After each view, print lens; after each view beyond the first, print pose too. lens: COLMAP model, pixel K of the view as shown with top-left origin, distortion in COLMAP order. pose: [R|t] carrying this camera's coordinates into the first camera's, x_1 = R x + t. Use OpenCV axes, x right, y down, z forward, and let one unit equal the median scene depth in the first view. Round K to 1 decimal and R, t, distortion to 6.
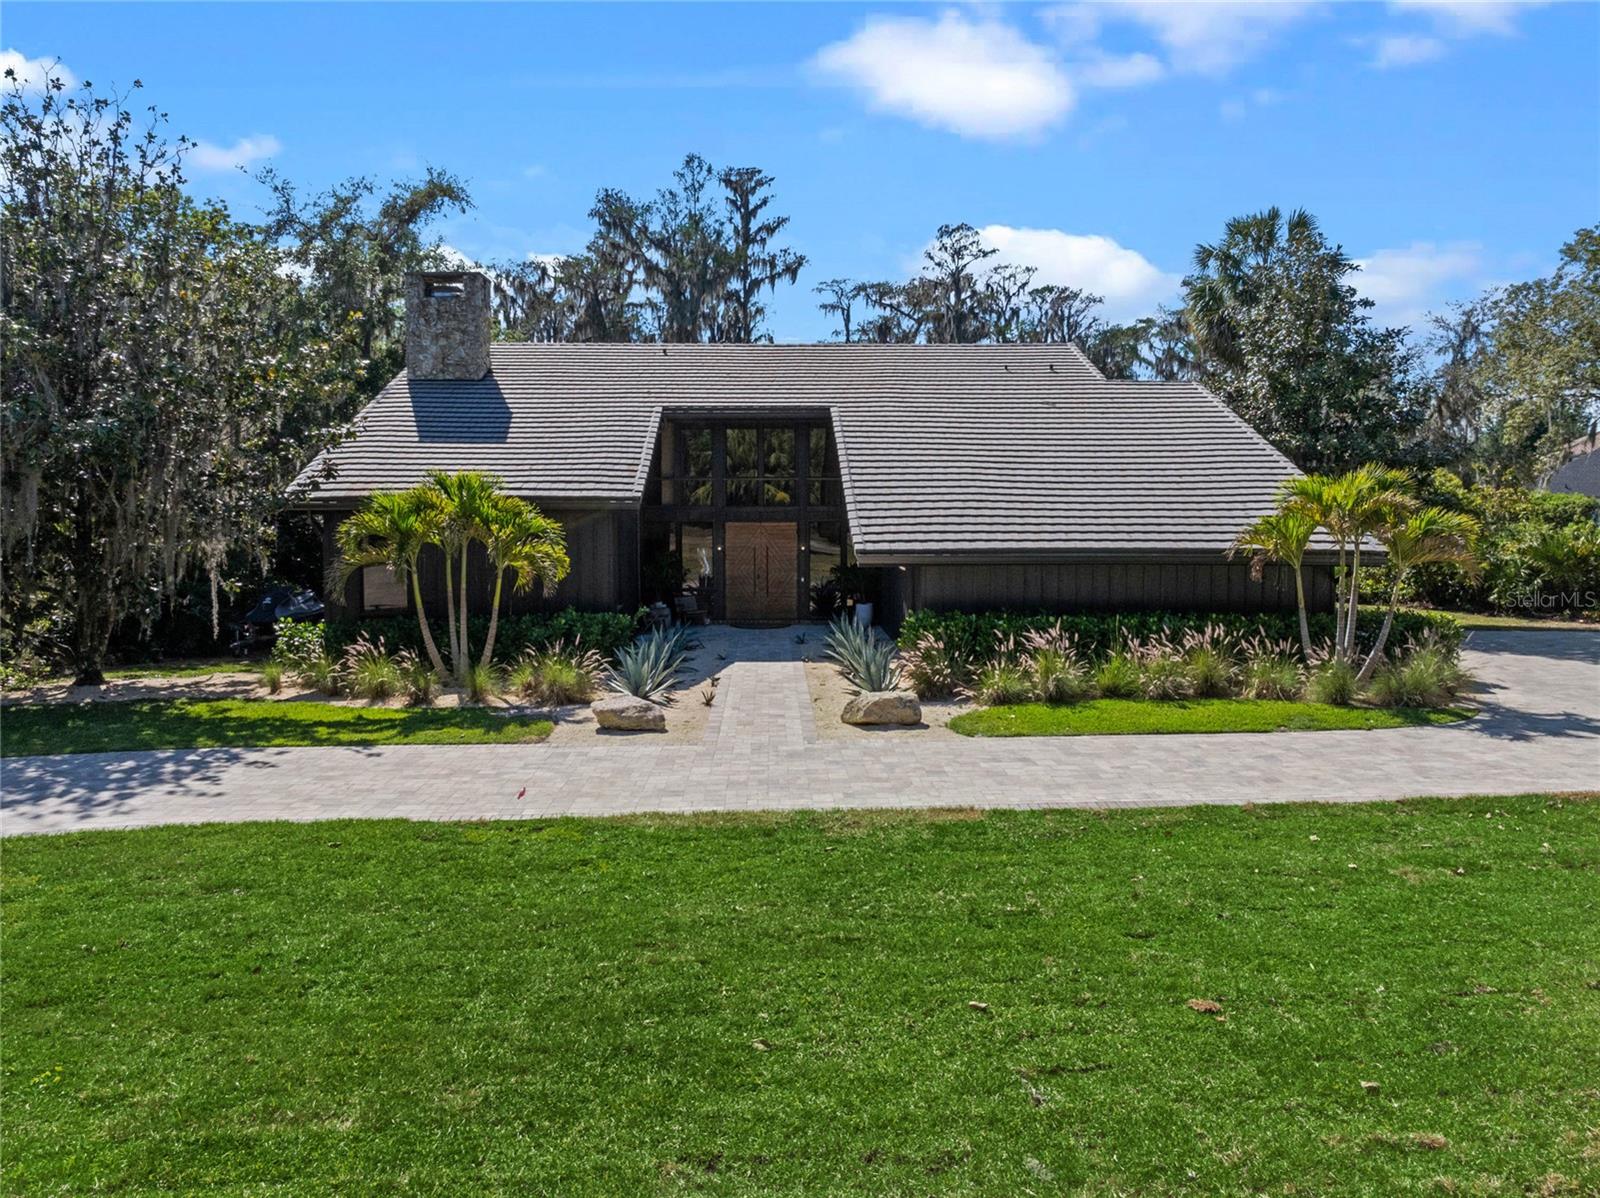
lens RADIAL K [[1115.4, 0, 800.0], [0, 1115.4, 599.0], [0, 0, 1]] dist [0.000348, -0.056197]
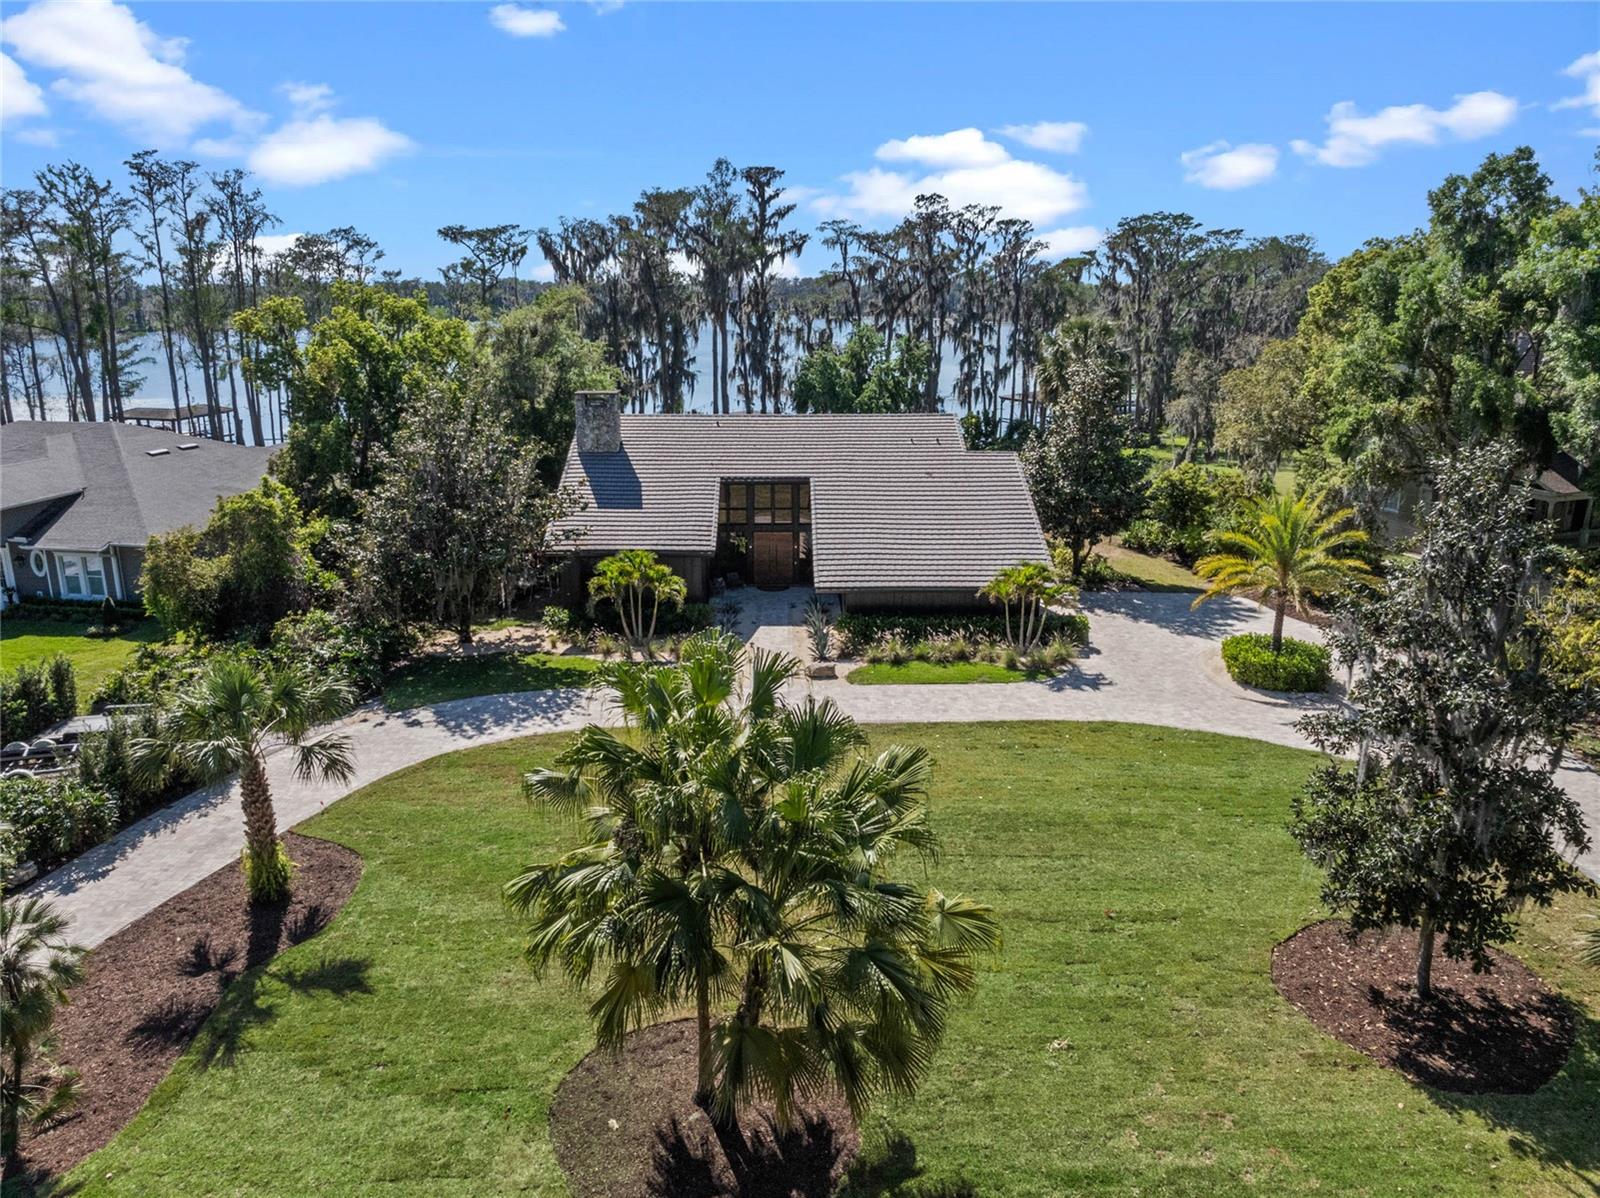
lens RADIAL K [[1122.8, 0, 800.0], [0, 1122.8, 599.0], [0, 0, 1]] dist [-0.032123, 0.002681]
pose [[0.999897, 0.005957, -0.013090, 0.015470], [-0.003465, 0.983154, 0.182746, -0.133779], [0.013958, -0.182682, 0.983073, -0.375079]]
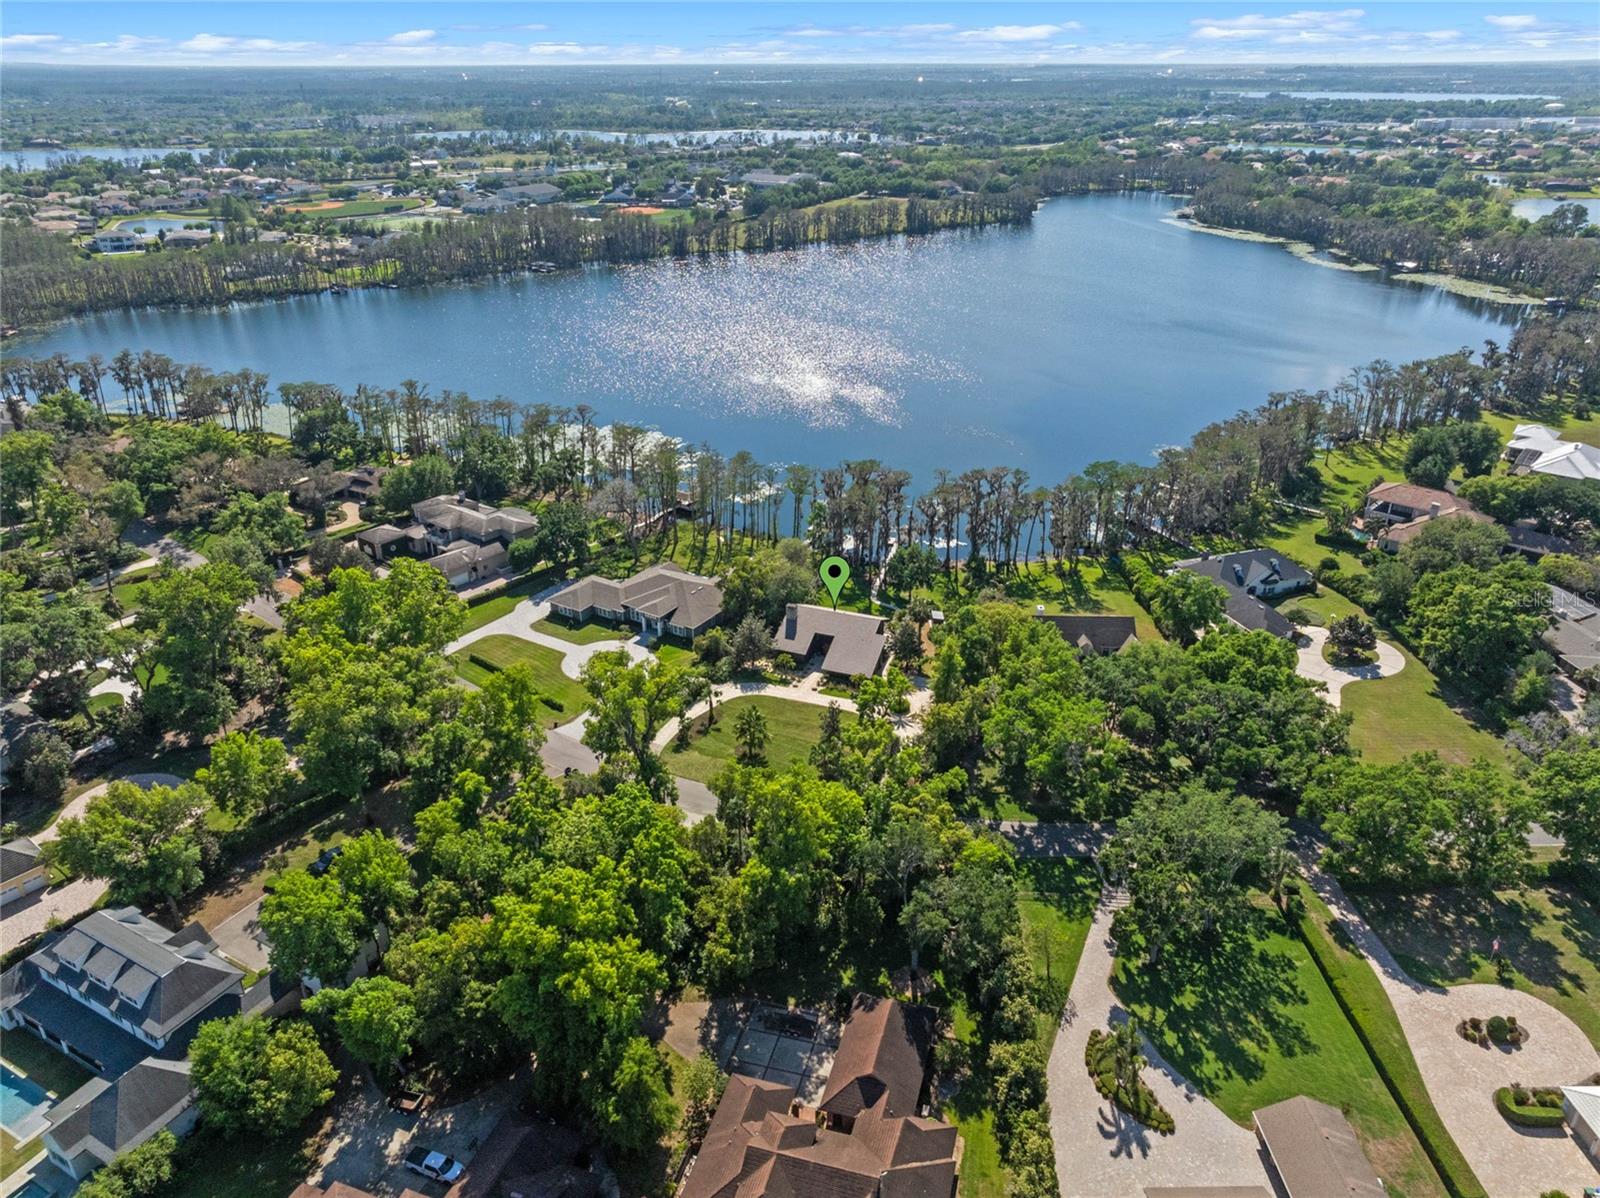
lens RADIAL K [[1114.5, 0, 800.0], [0, 1114.5, 599.0], [0, 0, 1]] dist [0.005770, 0.000688]
pose [[0.918521, 0.172566, -0.355725, 1.086489], [-0.032767, 0.929851, 0.366473, -1.398821], [0.394012, -0.324957, 0.859743, -2.452255]]
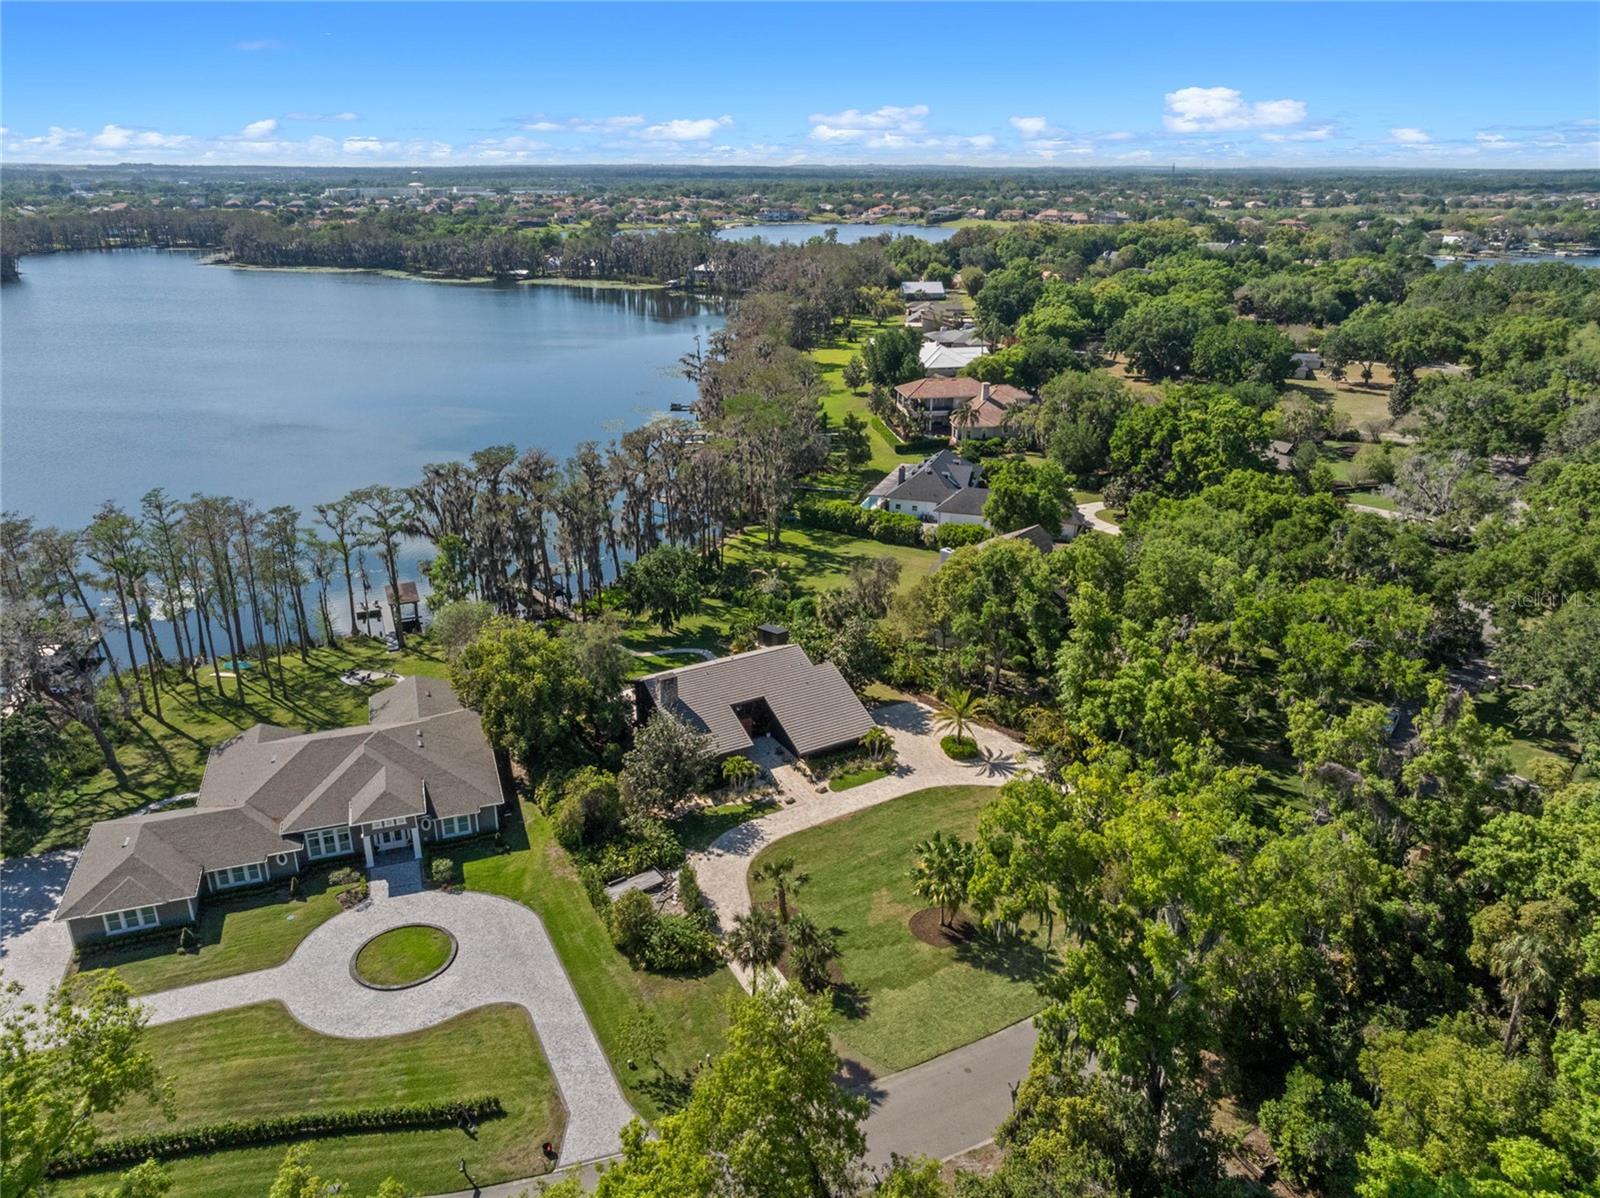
lens RADIAL K [[1106.0, 0, 800.0], [0, 1106.0, 599.0], [0, 0, 1]] dist [-0.000966, -0.001049]
pose [[0.874285, -0.169743, 0.454768, -0.739731], [0.032396, 0.955182, 0.294242, -0.762044], [-0.484331, -0.242518, 0.840600, -1.096533]]
